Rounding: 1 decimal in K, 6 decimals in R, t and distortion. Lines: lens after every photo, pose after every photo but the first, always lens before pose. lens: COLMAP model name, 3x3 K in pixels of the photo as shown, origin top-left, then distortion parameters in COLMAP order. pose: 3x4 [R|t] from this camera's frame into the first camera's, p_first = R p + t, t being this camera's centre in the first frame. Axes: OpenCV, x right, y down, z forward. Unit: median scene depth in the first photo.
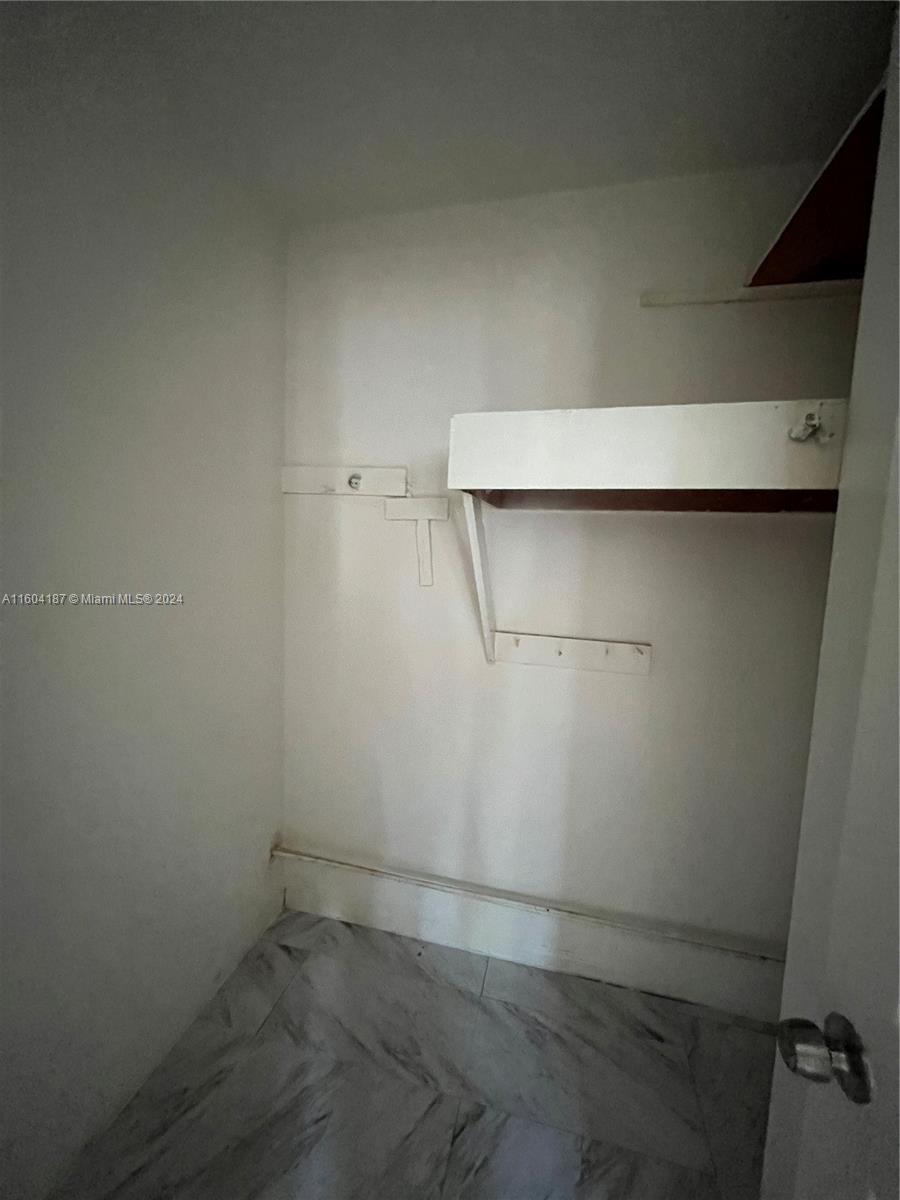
lens RADIAL K [[487.8, 0, 447.6], [0, 487.8, 596.3], [0, 0, 1]] dist [-0.003375, 0.000083]
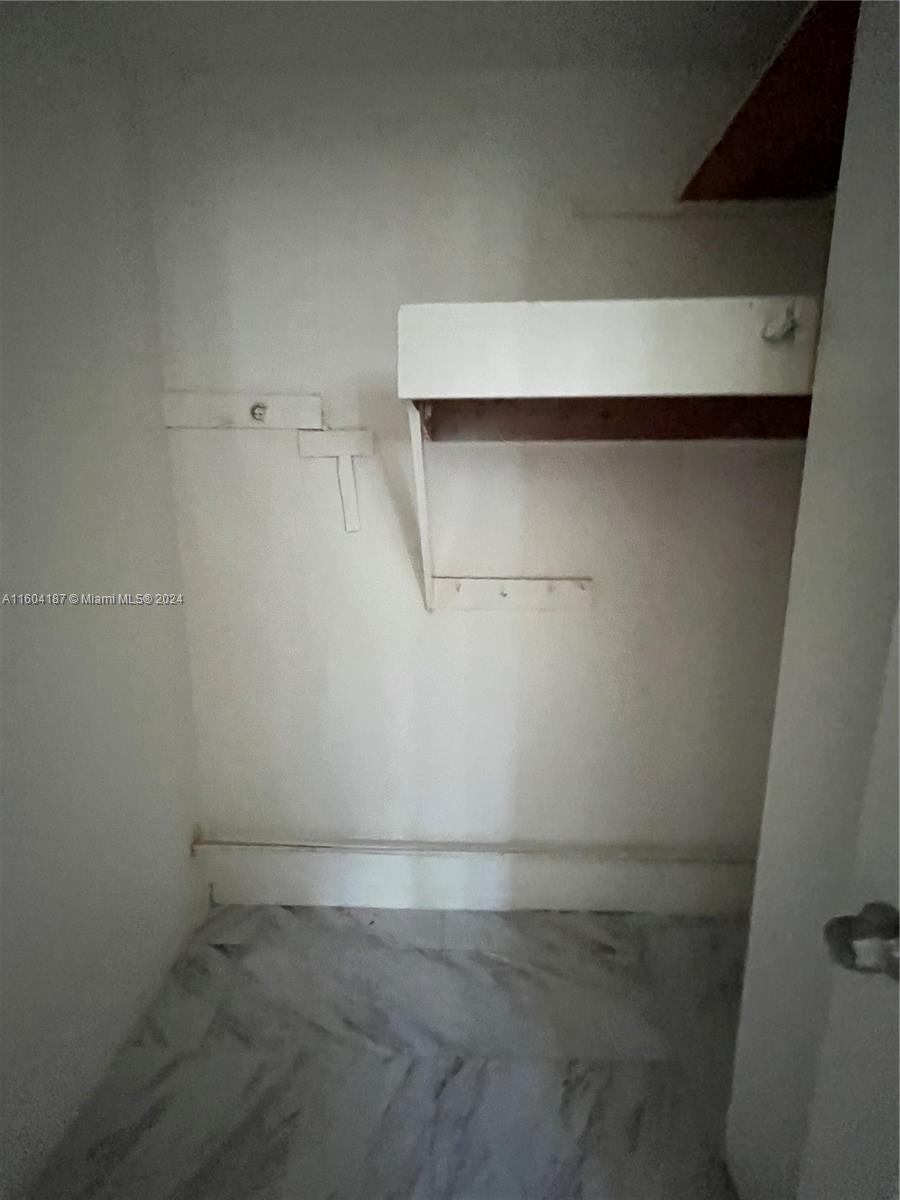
lens RADIAL K [[487.8, 0, 447.6], [0, 487.8, 596.3], [0, 0, 1]] dist [-0.003375, 0.000083]
pose [[0.975289, -0.069228, 0.209807, -0.076913], [0.054079, 0.995555, 0.077106, 0.039646], [-0.214212, -0.063854, 0.974698, 0.091470]]
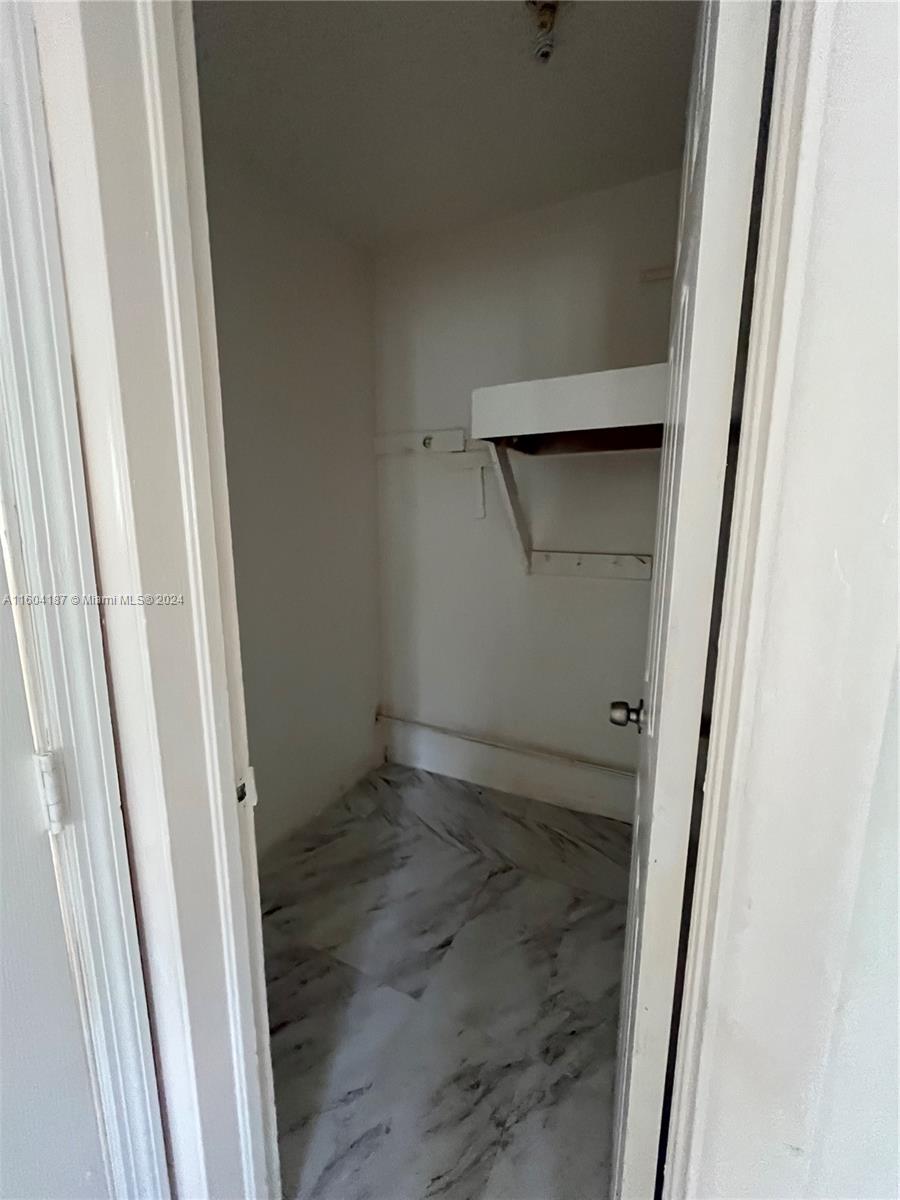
lens RADIAL K [[487.8, 0, 447.6], [0, 487.8, 596.3], [0, 0, 1]] dist [-0.003375, 0.000083]
pose [[0.976492, 0.000034, -0.215556, 0.167042], [0.013242, 0.998102, 0.060144, 0.117999], [0.215148, -0.061584, 0.974638, -0.351414]]
